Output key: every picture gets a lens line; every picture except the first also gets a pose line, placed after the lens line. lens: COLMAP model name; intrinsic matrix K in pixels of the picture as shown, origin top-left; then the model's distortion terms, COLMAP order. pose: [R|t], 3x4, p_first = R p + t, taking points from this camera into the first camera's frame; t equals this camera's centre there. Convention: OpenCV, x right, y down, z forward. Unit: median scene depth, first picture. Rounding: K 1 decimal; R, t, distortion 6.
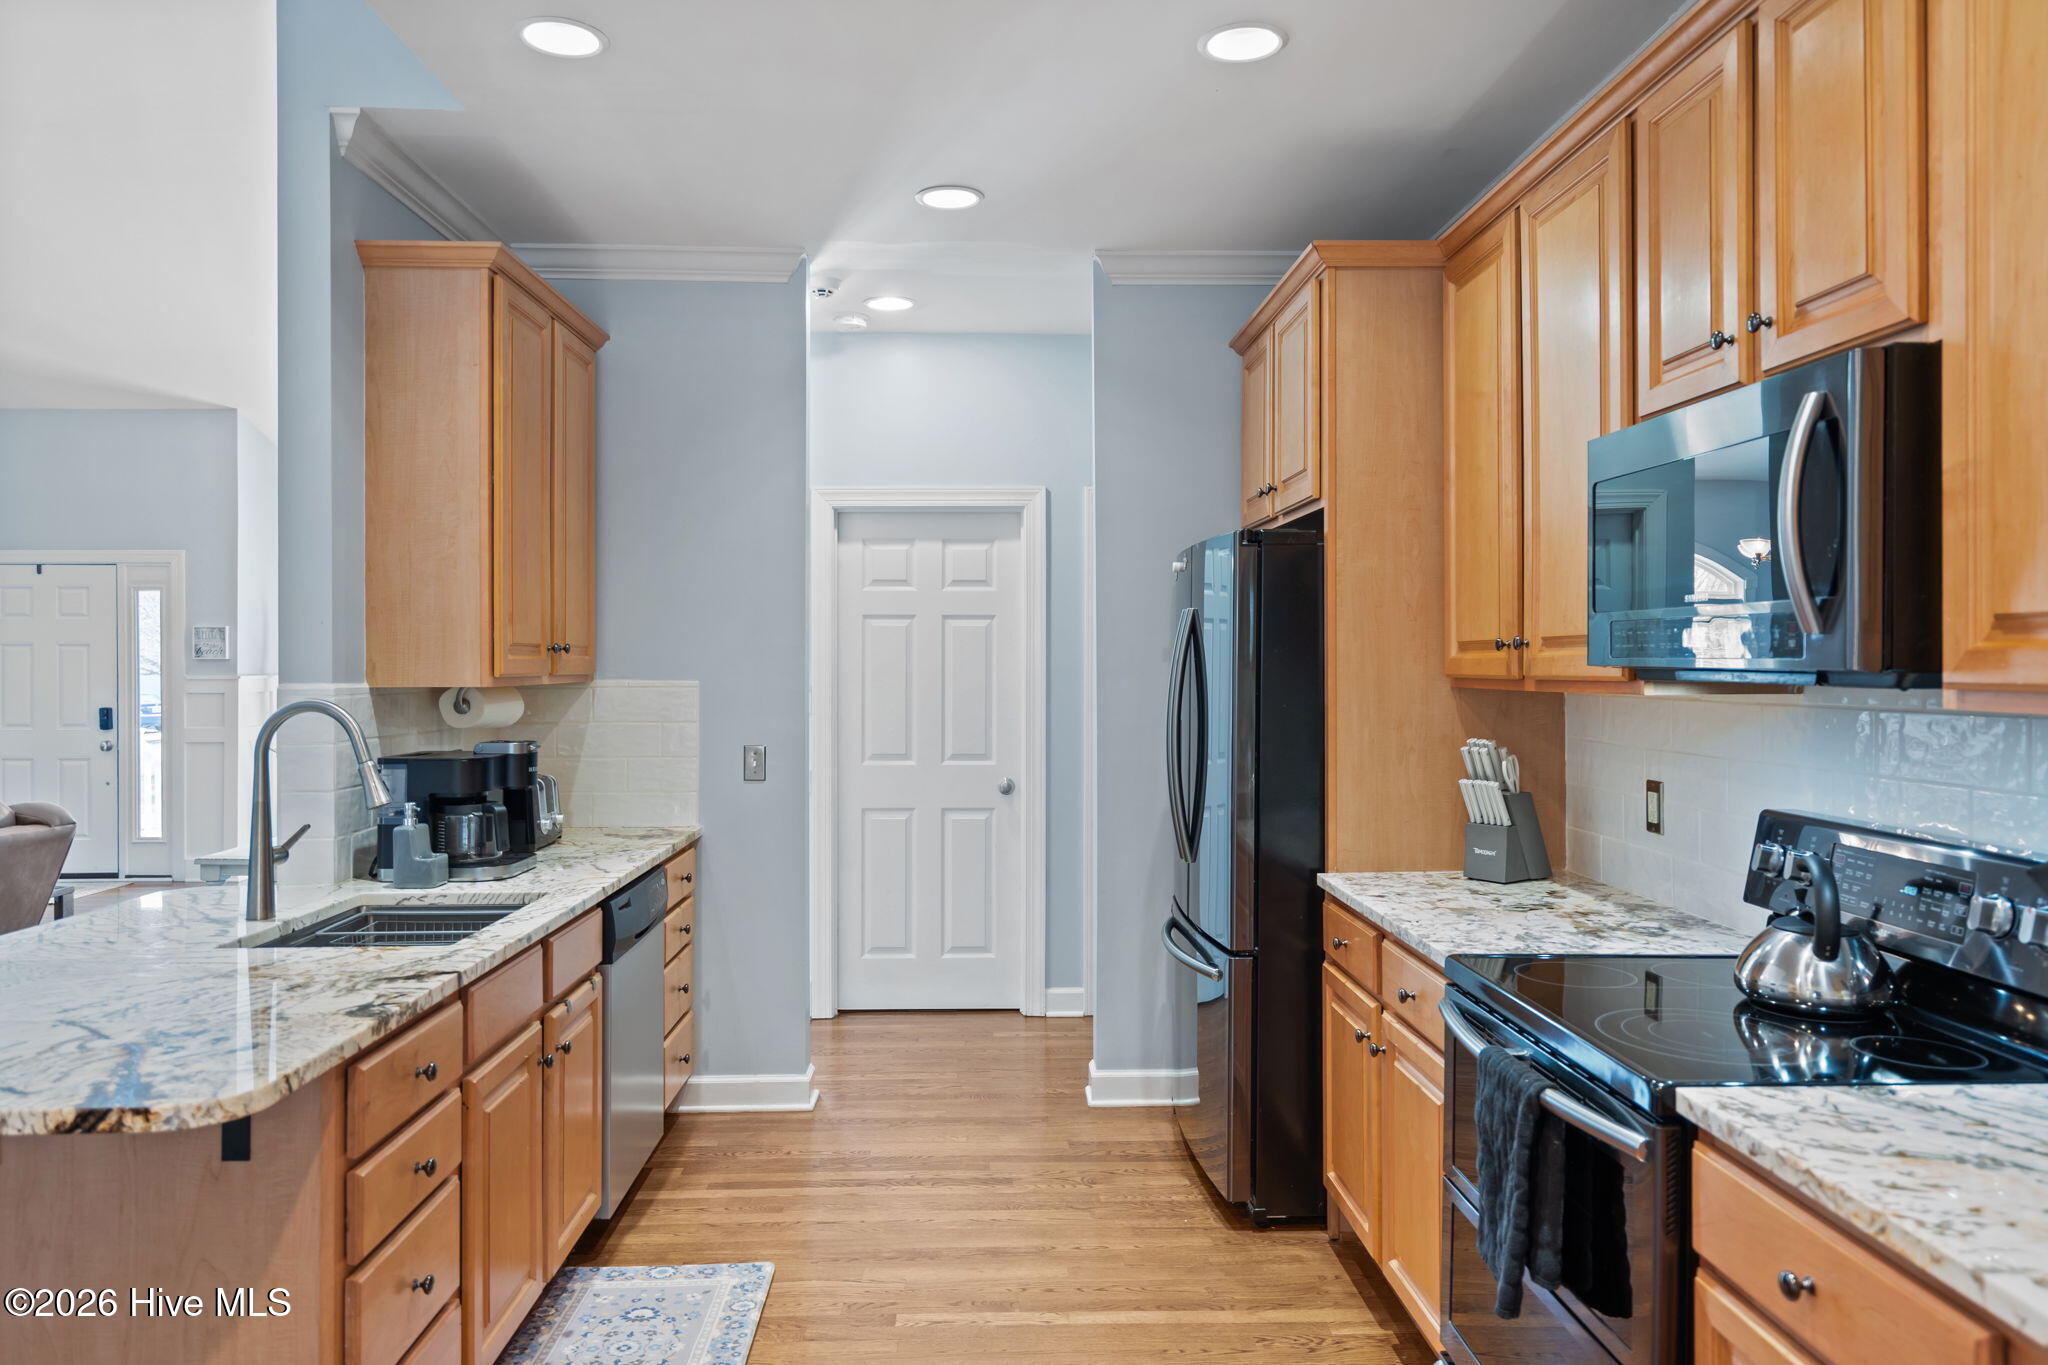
lens RADIAL K [[1391.6, 0, 1029.5], [0, 1391.6, 665.6], [0, 0, 1]] dist [0.011152, -0.005854]
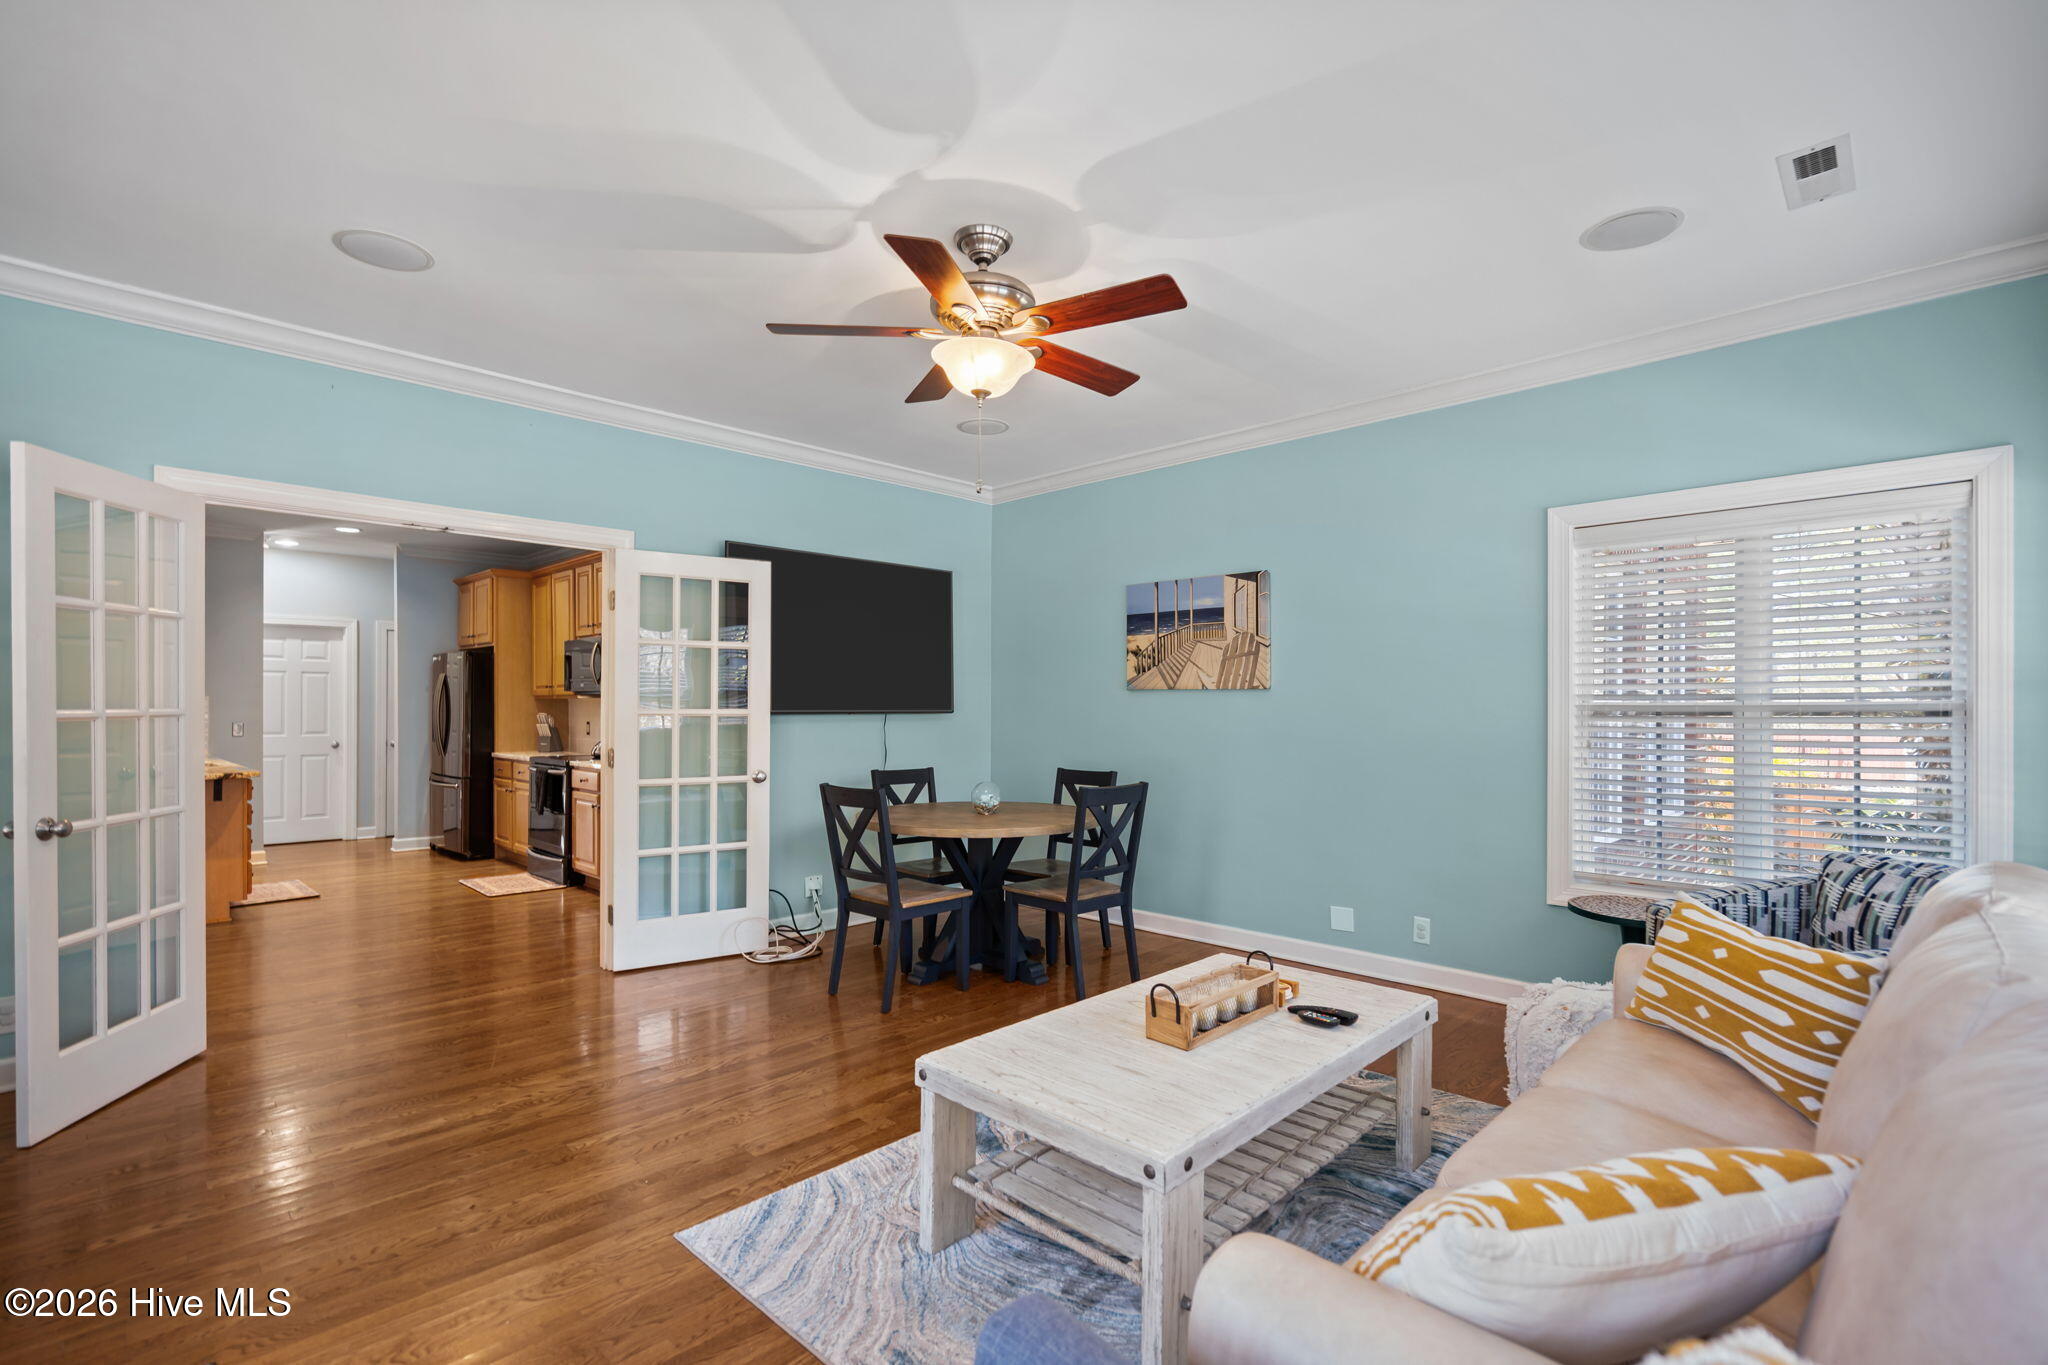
lens RADIAL K [[932.5, 0, 1035.0], [0, 932.5, 717.3], [0, 0, 1]] dist [-0.000319, 0.000710]
pose [[0.722752, 0.000445, 0.691107, -0.393343], [-0.003740, 0.999988, 0.003268, 0.048075], [-0.691097, -0.004947, 0.722745, -1.509054]]
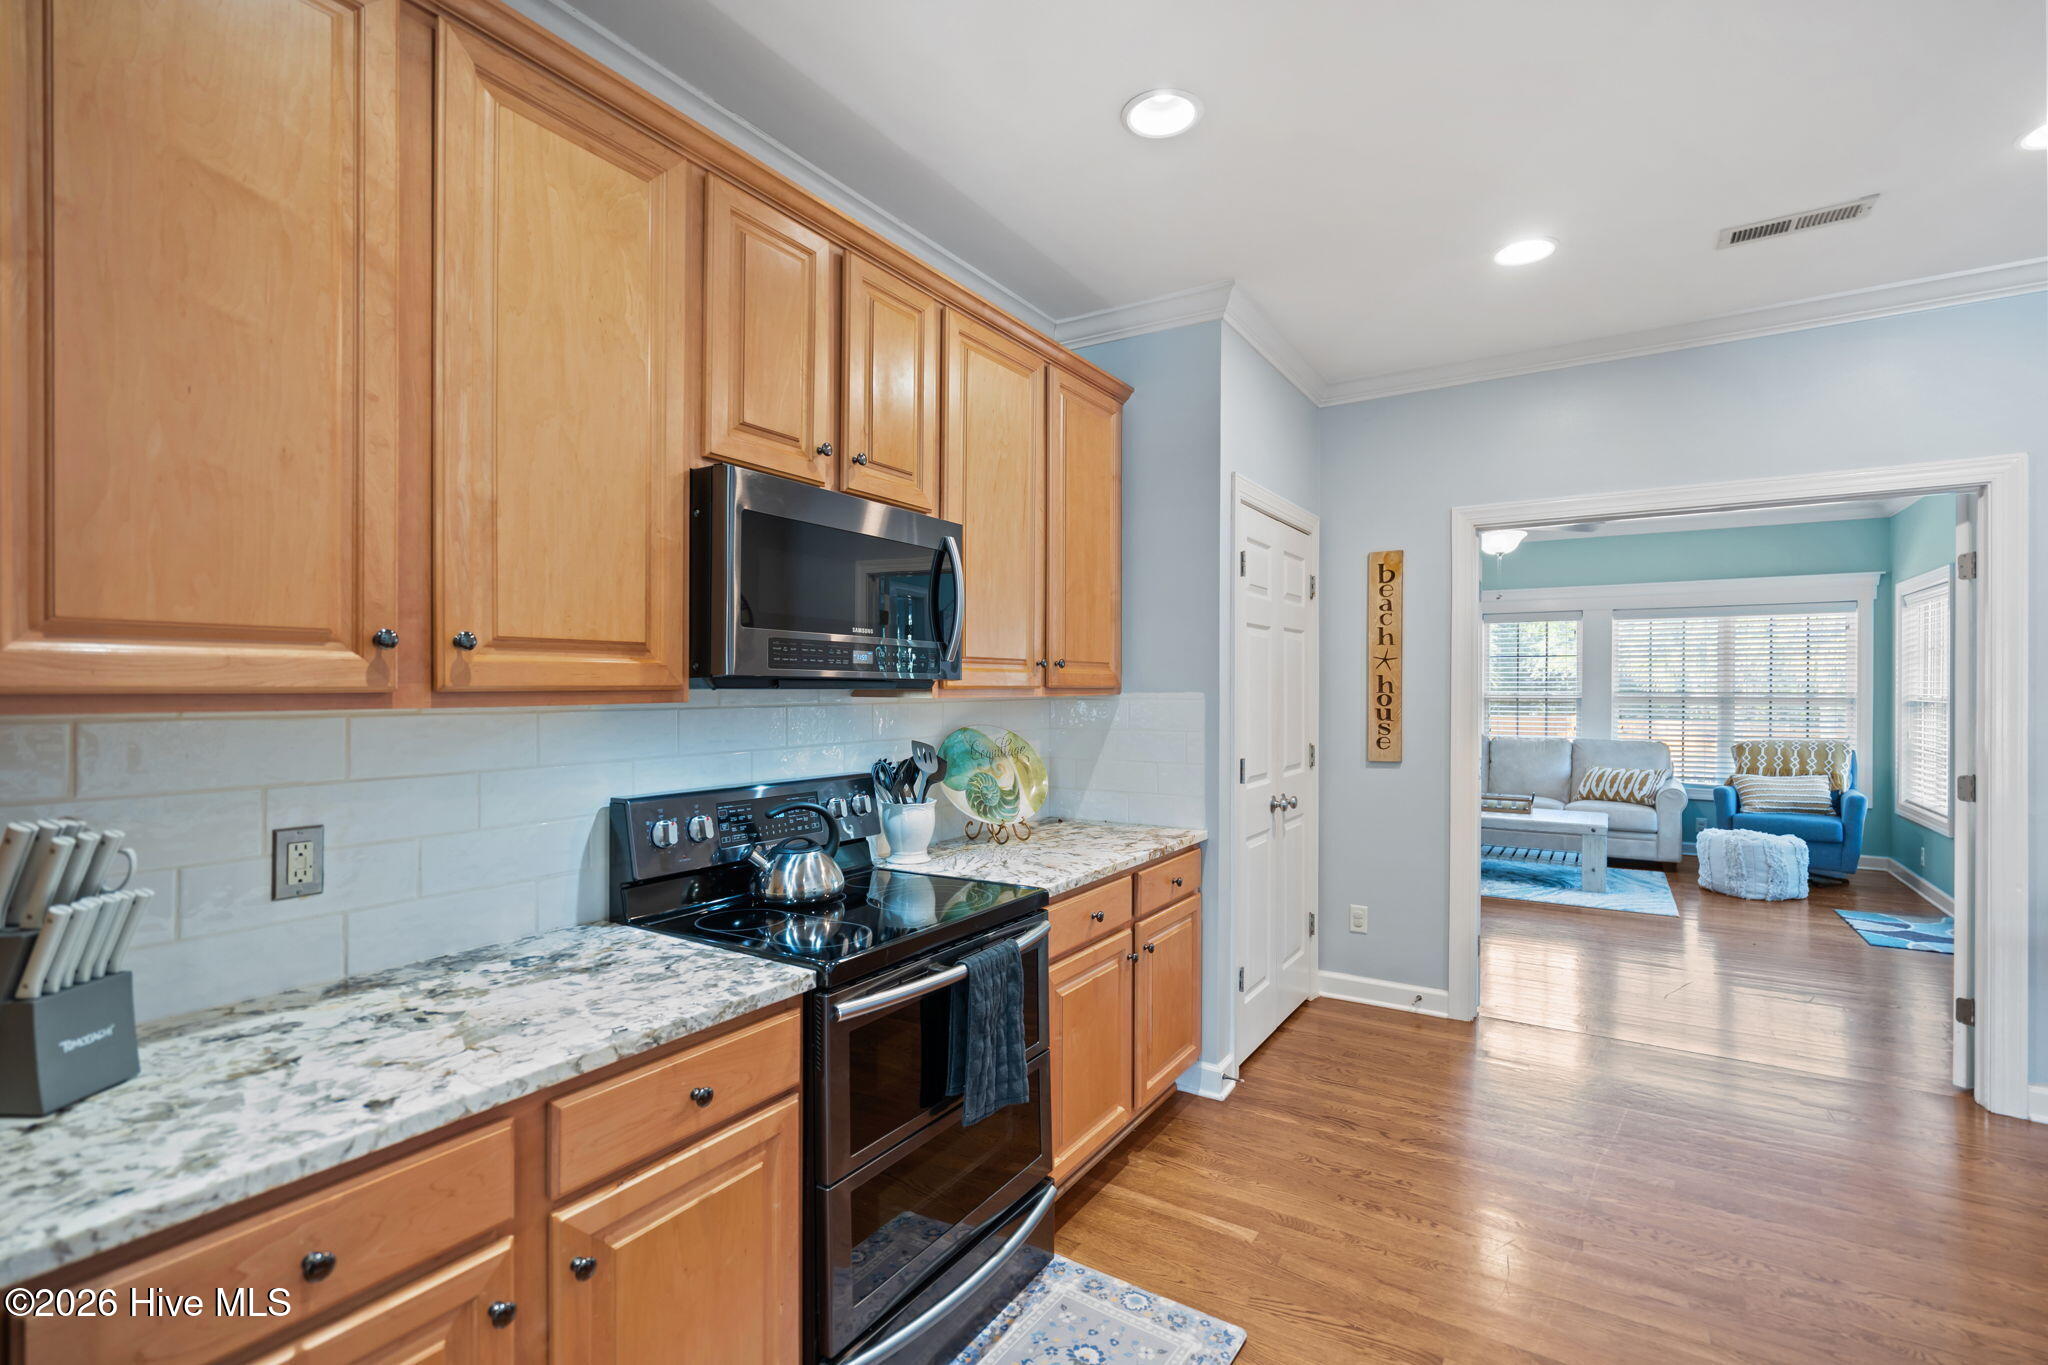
lens RADIAL K [[932.5, 0, 1033.3], [0, 932.5, 690.2], [0, 0, 1]] dist [-0.000319, 0.000710]
pose [[-0.823999, -0.001296, 0.566589, -0.134281], [0.001517, 0.999989, 0.004494, 0.006100], [-0.566589, 0.004563, -0.823988, 1.002014]]
